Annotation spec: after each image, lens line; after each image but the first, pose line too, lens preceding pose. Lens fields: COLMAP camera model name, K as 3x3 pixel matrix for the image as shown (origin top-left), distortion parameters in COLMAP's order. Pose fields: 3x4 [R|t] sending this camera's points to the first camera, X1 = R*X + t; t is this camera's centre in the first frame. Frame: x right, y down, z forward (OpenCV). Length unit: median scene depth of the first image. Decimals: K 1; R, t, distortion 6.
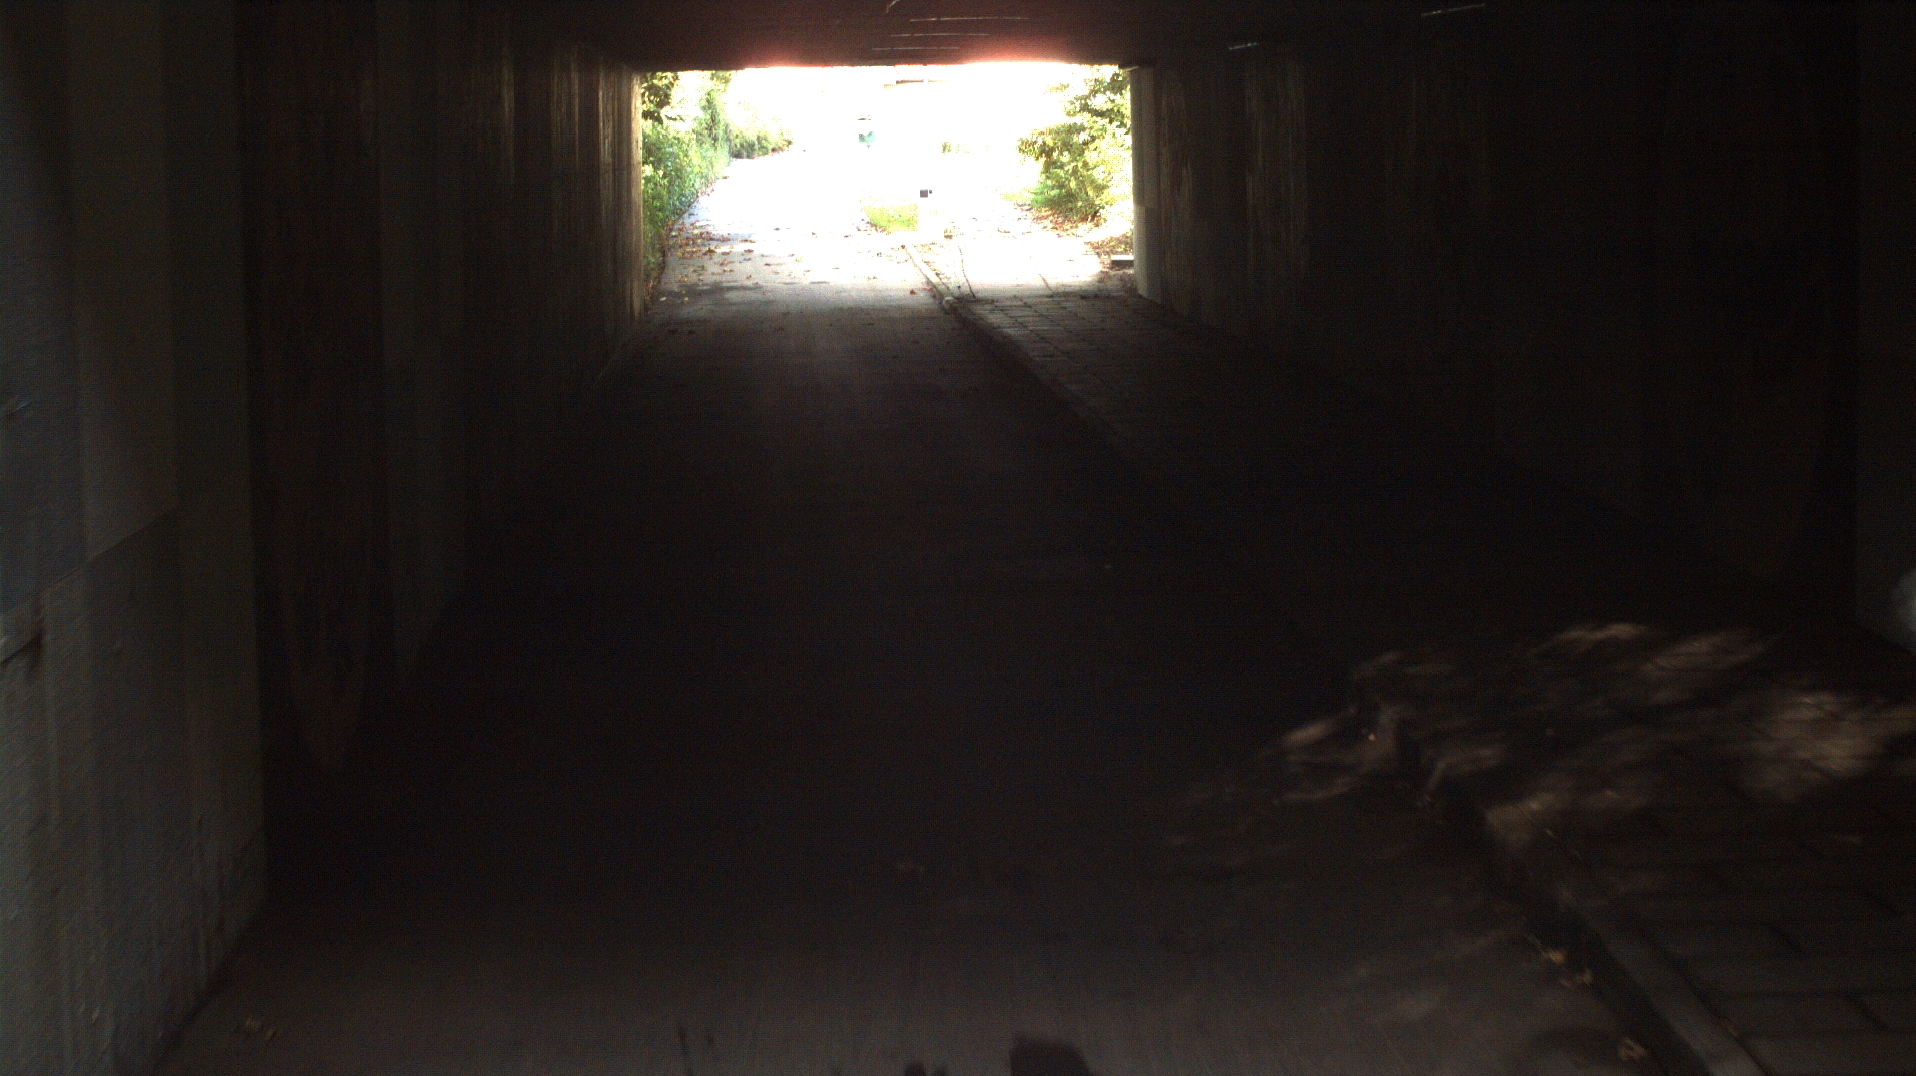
lens RADIAL K [[3582.2, 0, 958.0], [0, 3582.2, 538.0], [0, 0, 1]] dist [-0.323368, 0.432450]
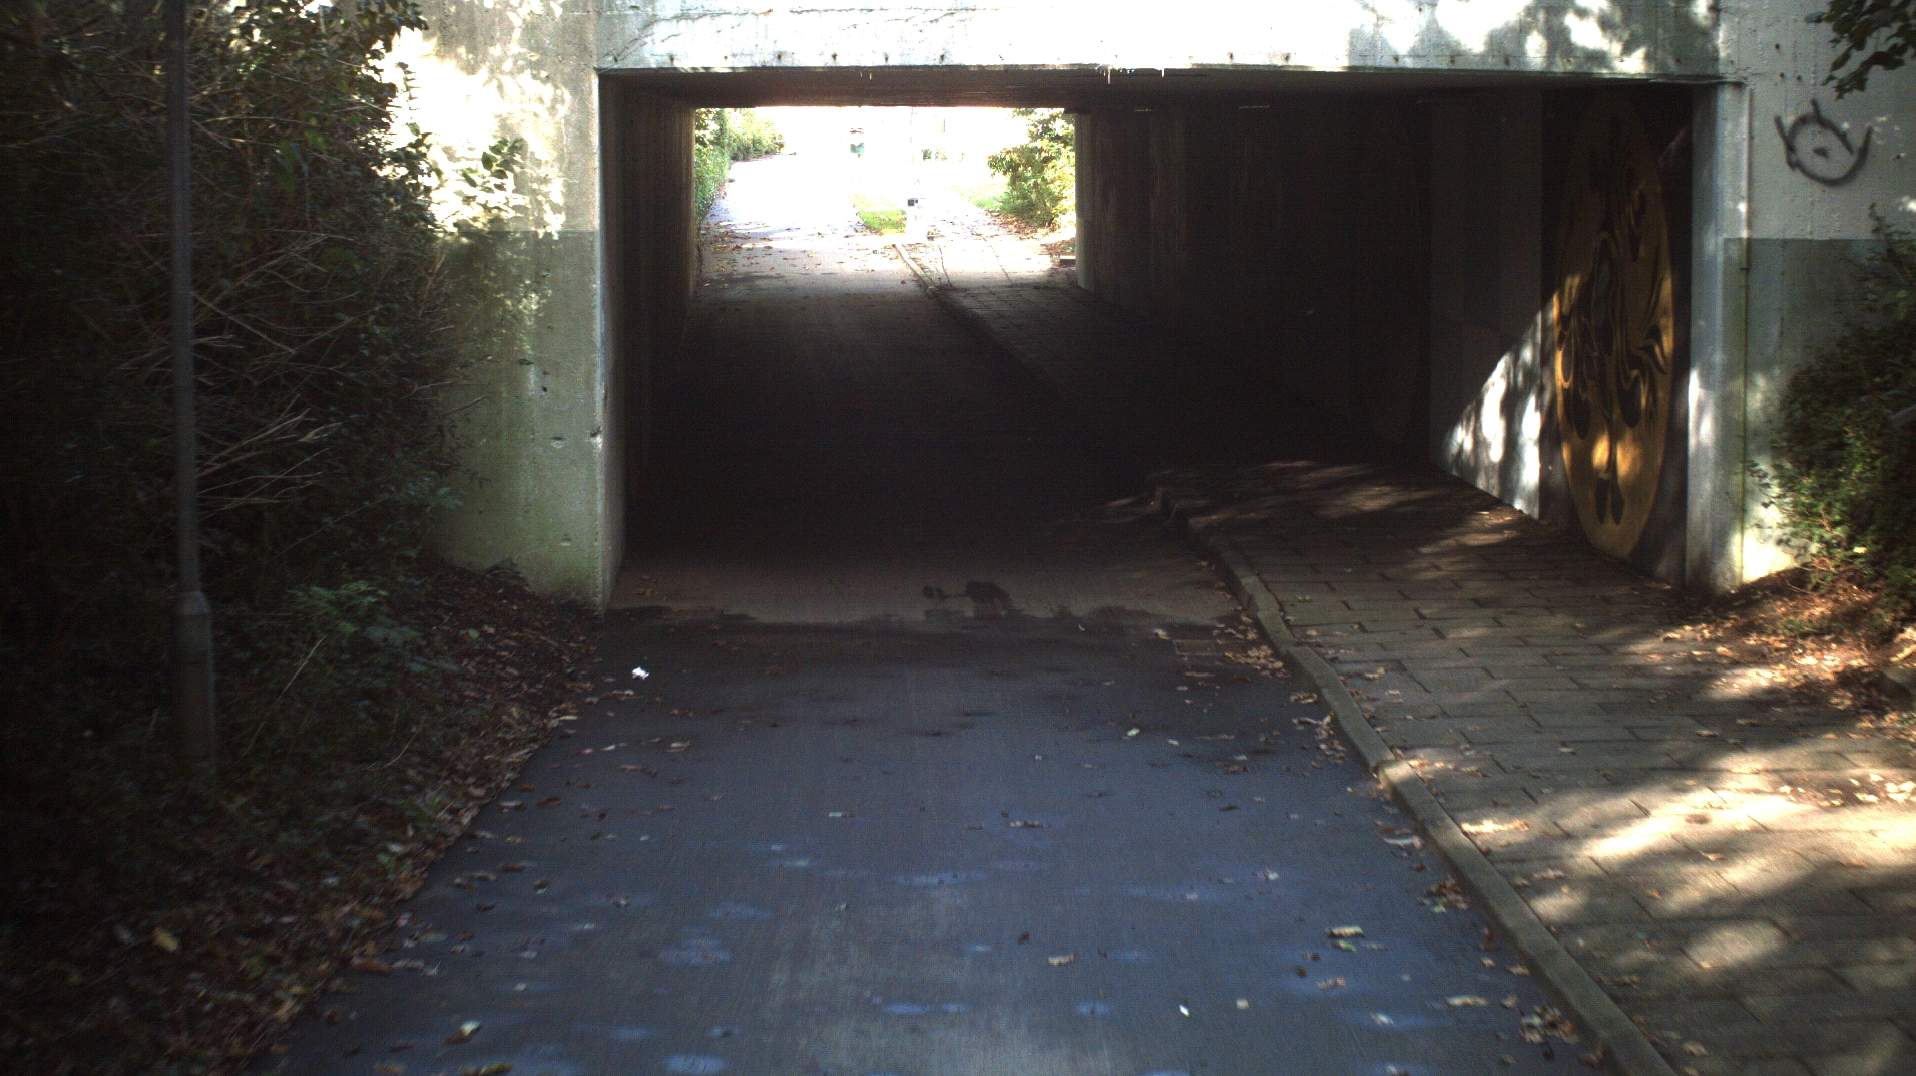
lens RADIAL K [[3582.2, 0, 958.0], [0, 3582.2, 538.0], [0, 0, 1]] dist [-0.323368, 0.432450]
pose [[0.999872, 0.013786, 0.008069, -0.001942], [-0.013795, 0.999904, 0.001106, 0.018786], [-0.008053, -0.001217, 0.999967, -0.248917]]
